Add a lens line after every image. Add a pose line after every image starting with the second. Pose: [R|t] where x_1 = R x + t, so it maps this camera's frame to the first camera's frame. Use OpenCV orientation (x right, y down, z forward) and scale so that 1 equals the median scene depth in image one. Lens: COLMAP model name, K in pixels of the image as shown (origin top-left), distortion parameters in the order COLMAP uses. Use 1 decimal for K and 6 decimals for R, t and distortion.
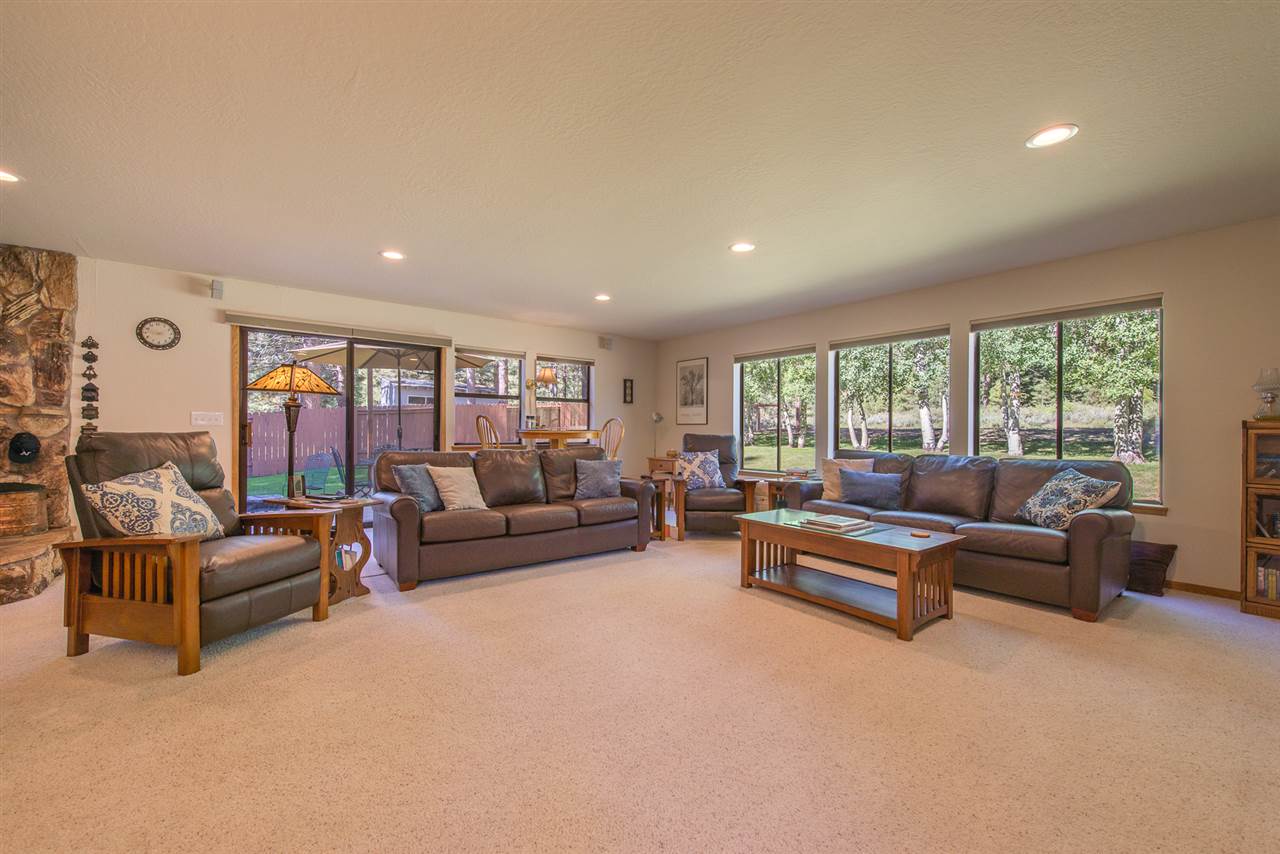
lens RADIAL K [[511.9, 0, 645.0], [0, 511.9, 428.4], [0, 0, 1]] dist [0.002449, -0.000897]
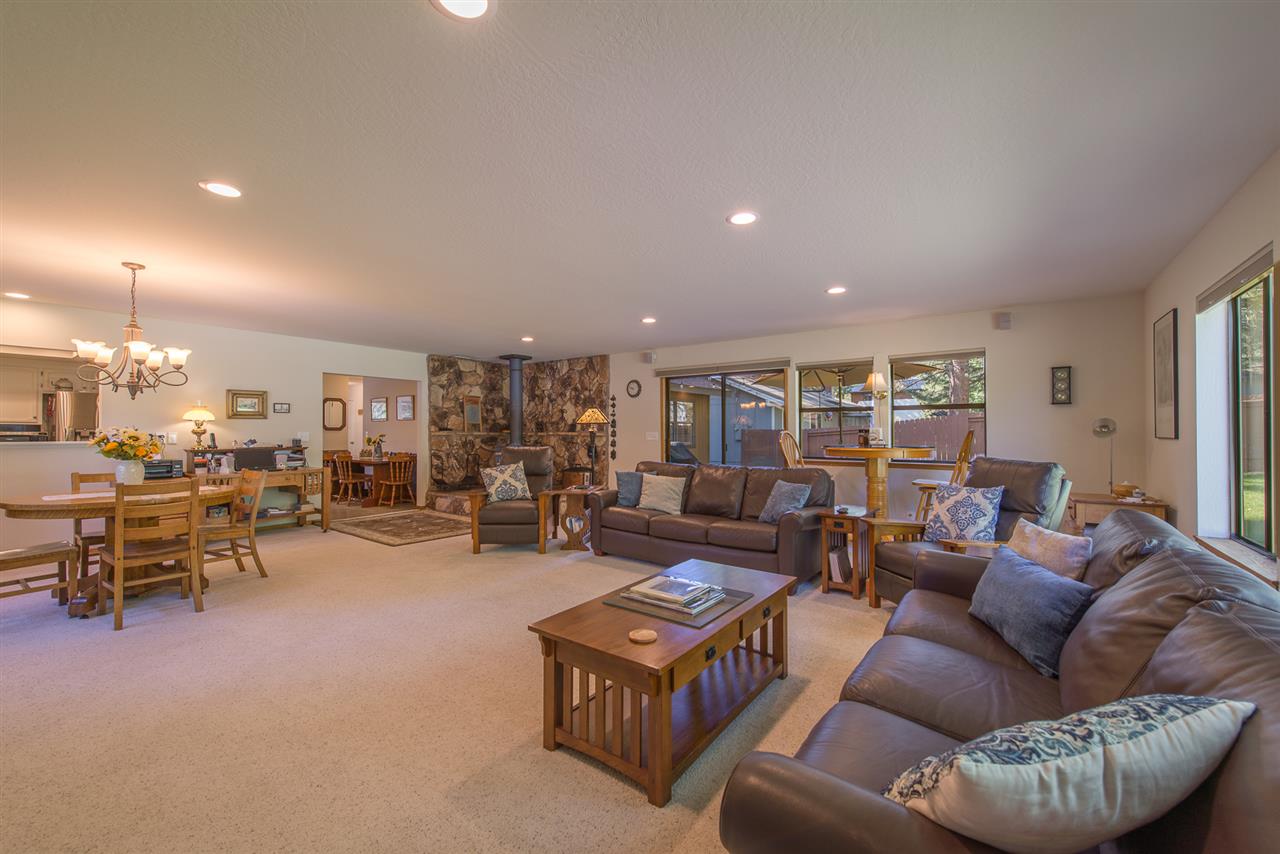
lens RADIAL K [[511.9, 0, 645.0], [0, 511.9, 428.4], [0, 0, 1]] dist [0.002449, -0.000897]
pose [[0.268823, -0.014707, -0.963077, 0.903919], [0.006762, 0.999888, -0.013381, -0.027828], [0.963166, -0.002915, 0.268893, 0.662071]]
